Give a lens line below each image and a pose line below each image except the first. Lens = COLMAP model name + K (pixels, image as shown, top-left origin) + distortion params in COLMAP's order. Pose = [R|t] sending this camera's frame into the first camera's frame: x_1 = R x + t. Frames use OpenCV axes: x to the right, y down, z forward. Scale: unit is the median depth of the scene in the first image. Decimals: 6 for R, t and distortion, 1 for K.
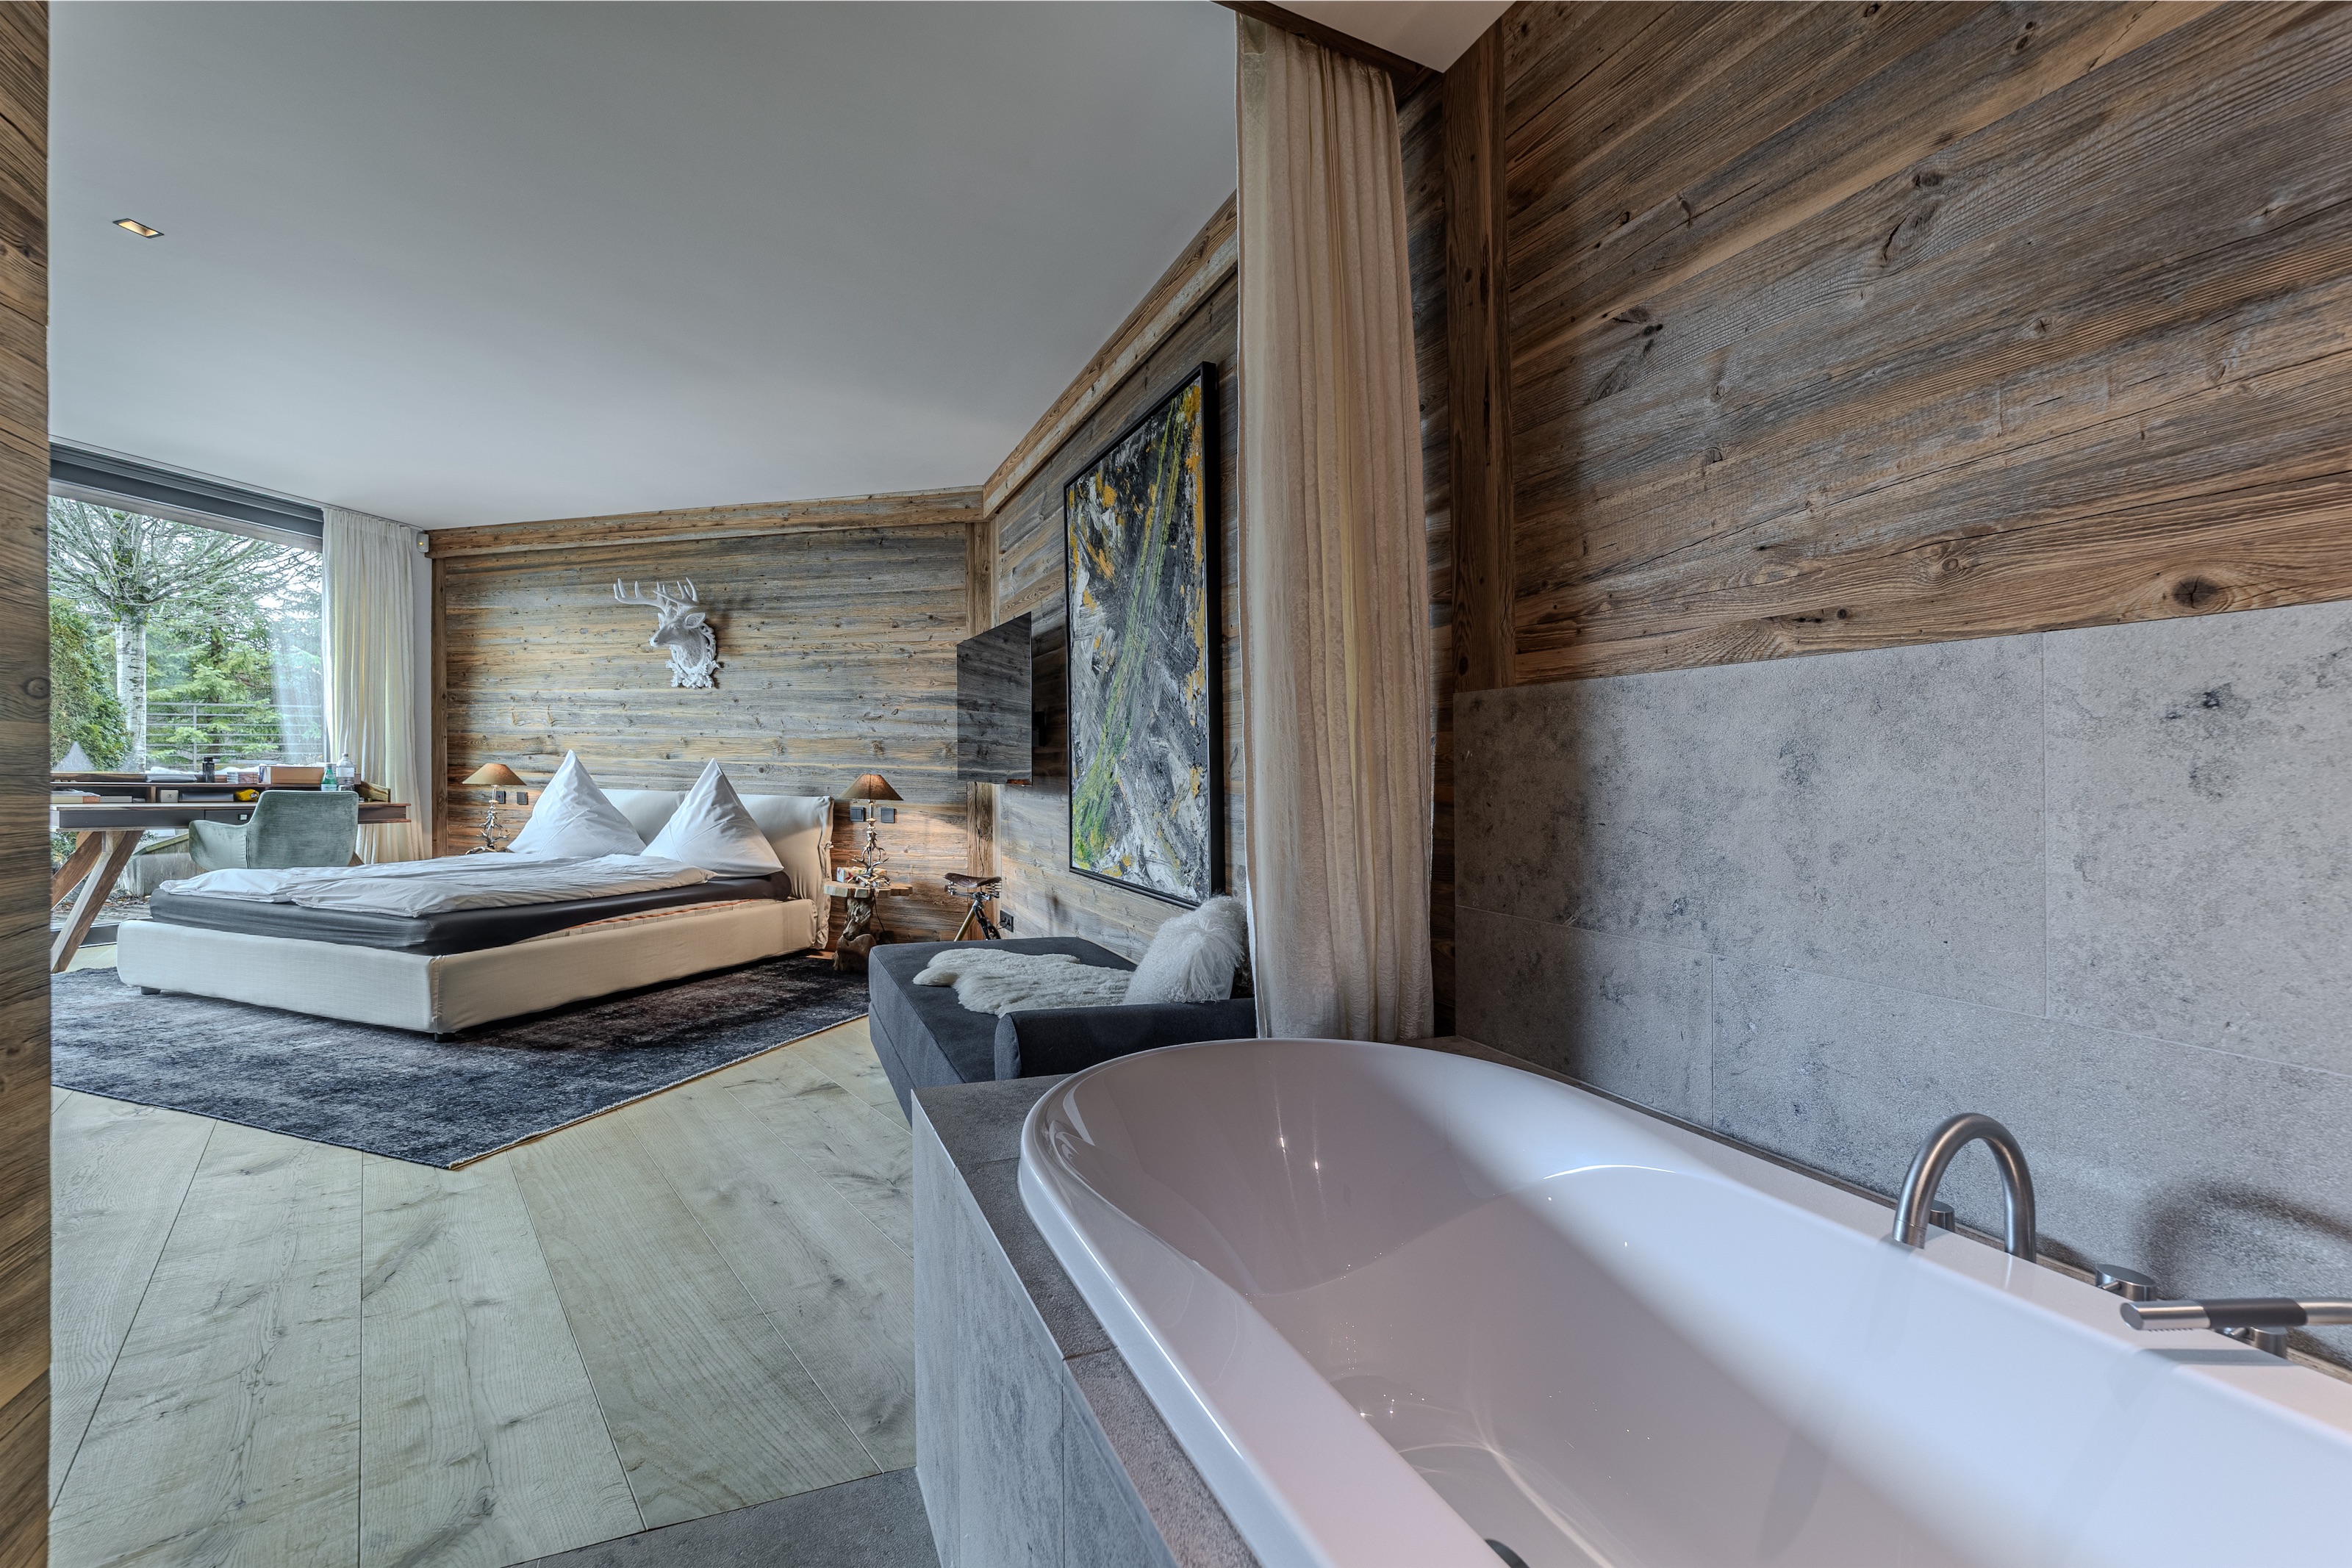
lens RADIAL K [[964.3, 0, 1171.2], [0, 964.3, 823.3], [0, 0, 1]] dist [-0.001917, 0.000470]
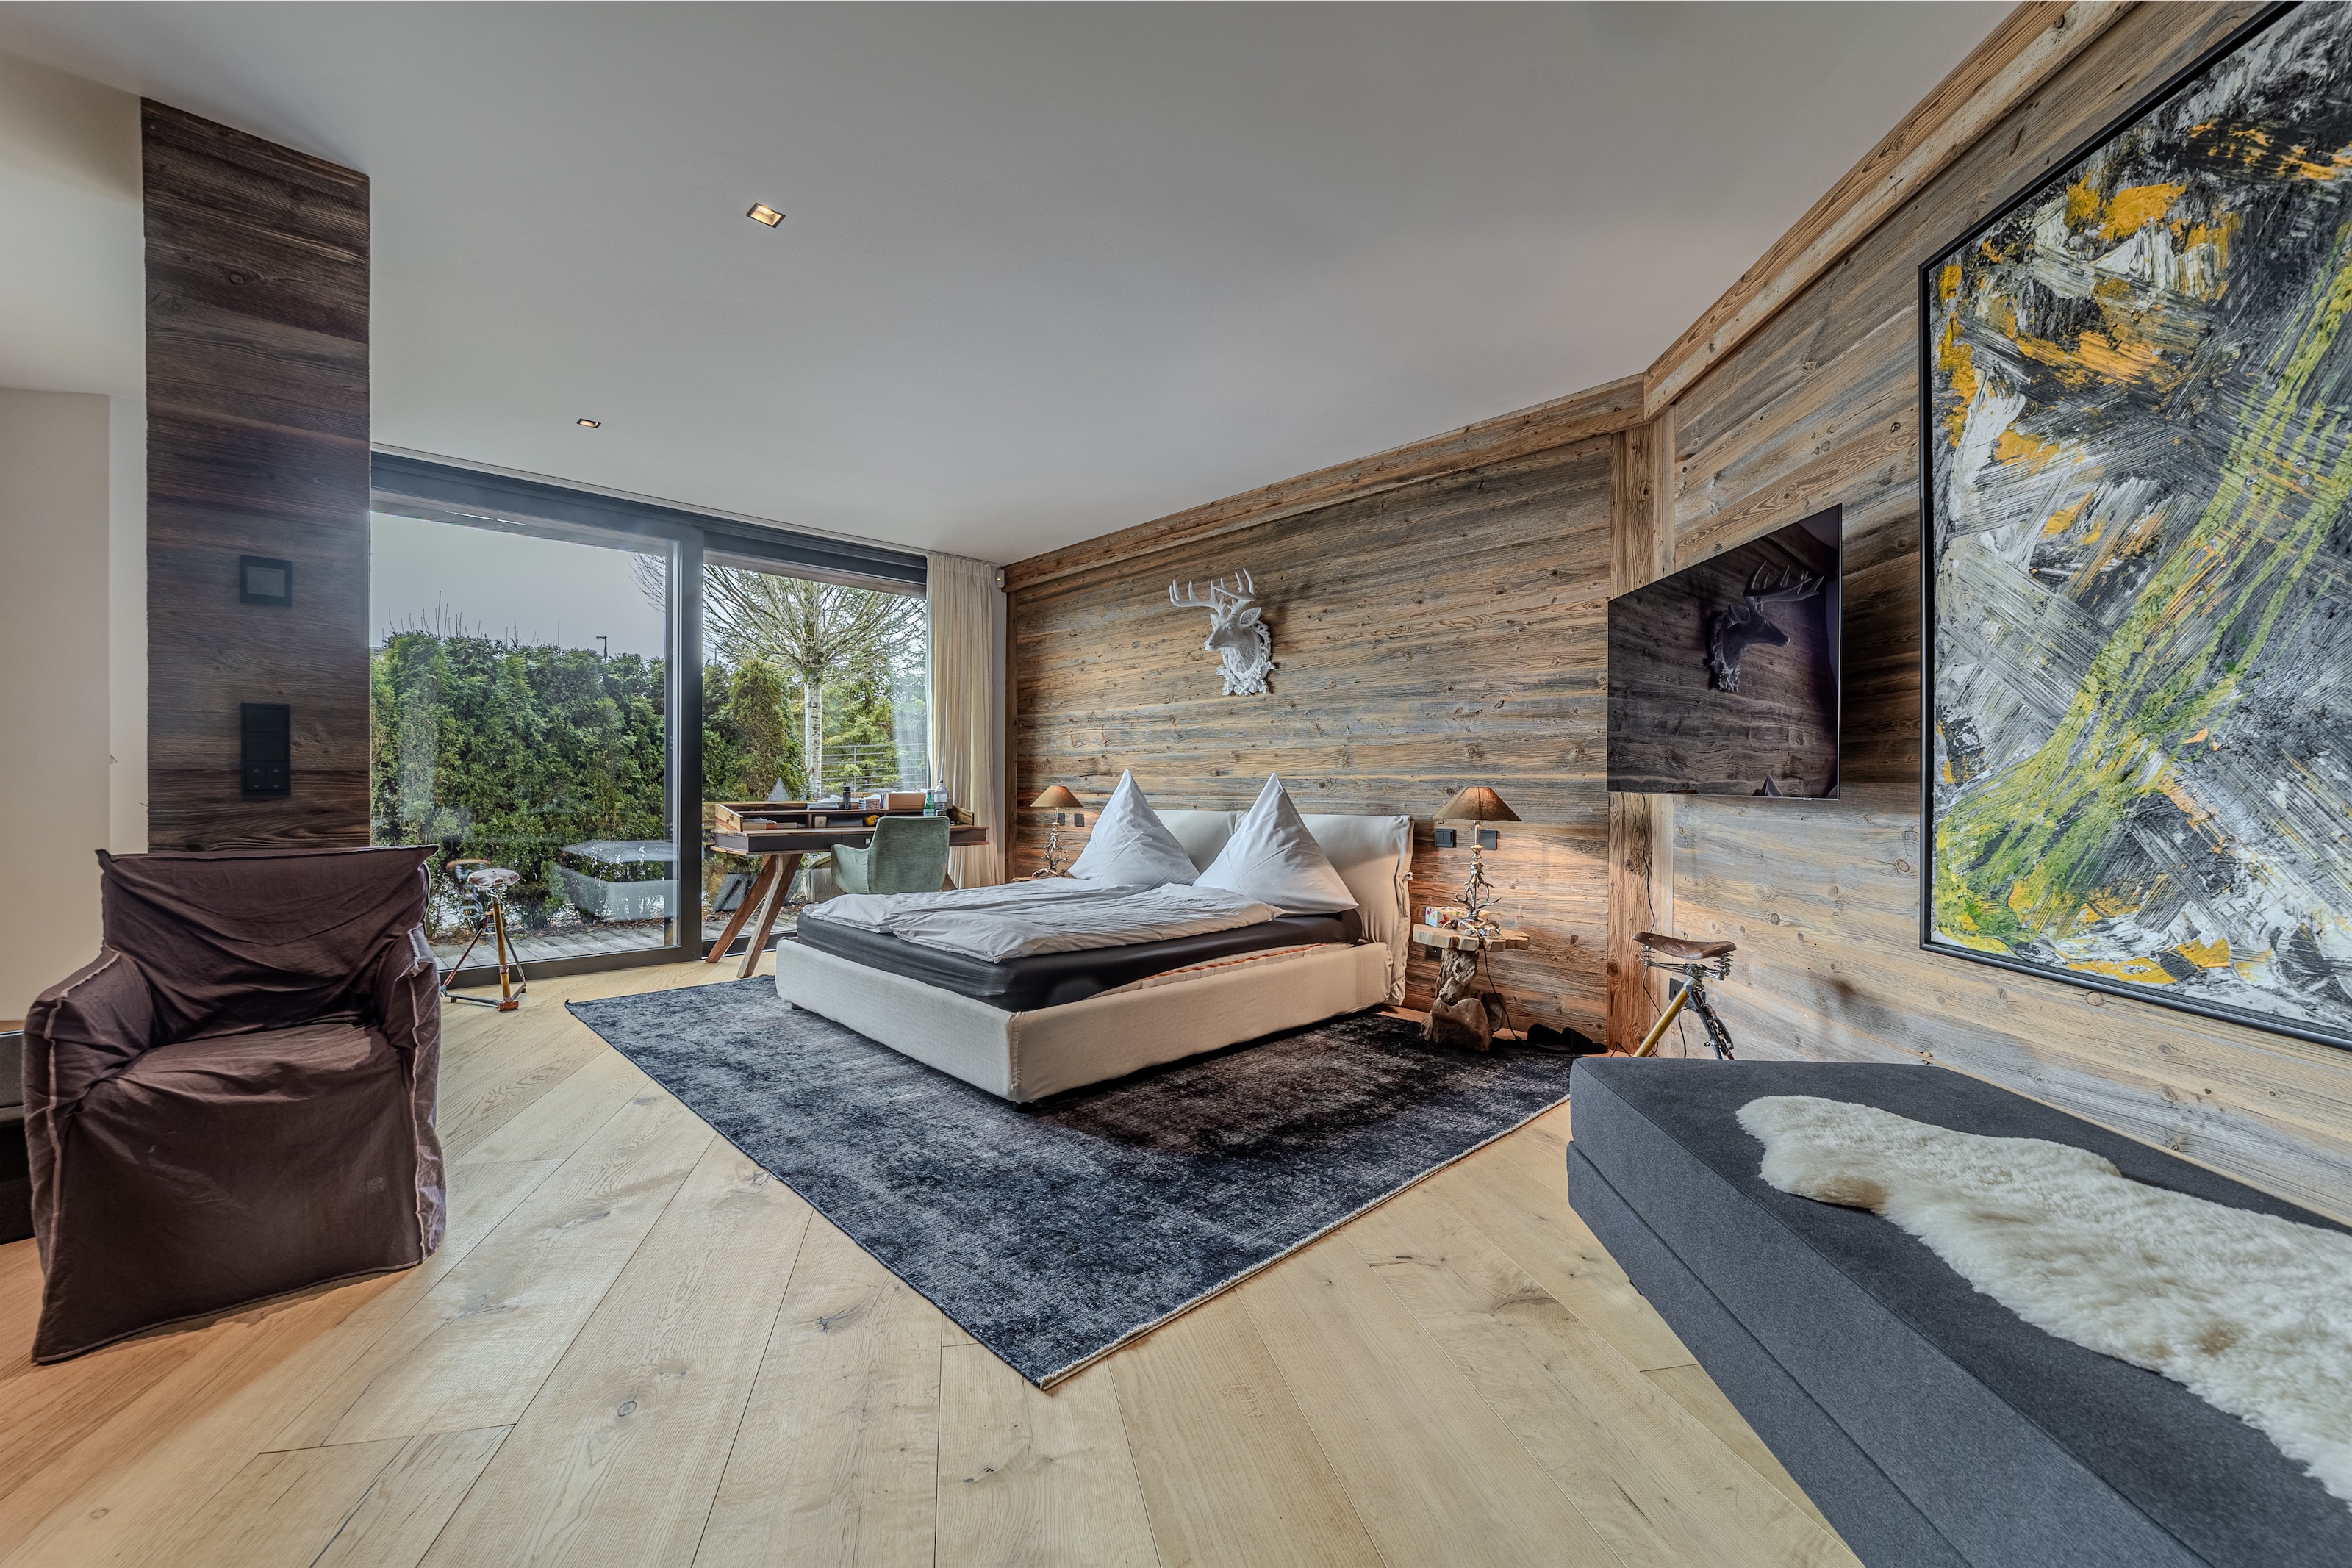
lens RADIAL K [[936.6, 0, 1149.5], [0, 936.6, 785.8], [0, 0, 1]] dist [-0.012958, 0.009879]
pose [[0.879603, -0.026968, -0.474943, -0.178330], [0.003300, 0.998714, -0.050597, -0.014565], [0.475697, 0.042938, 0.878561, 0.219407]]
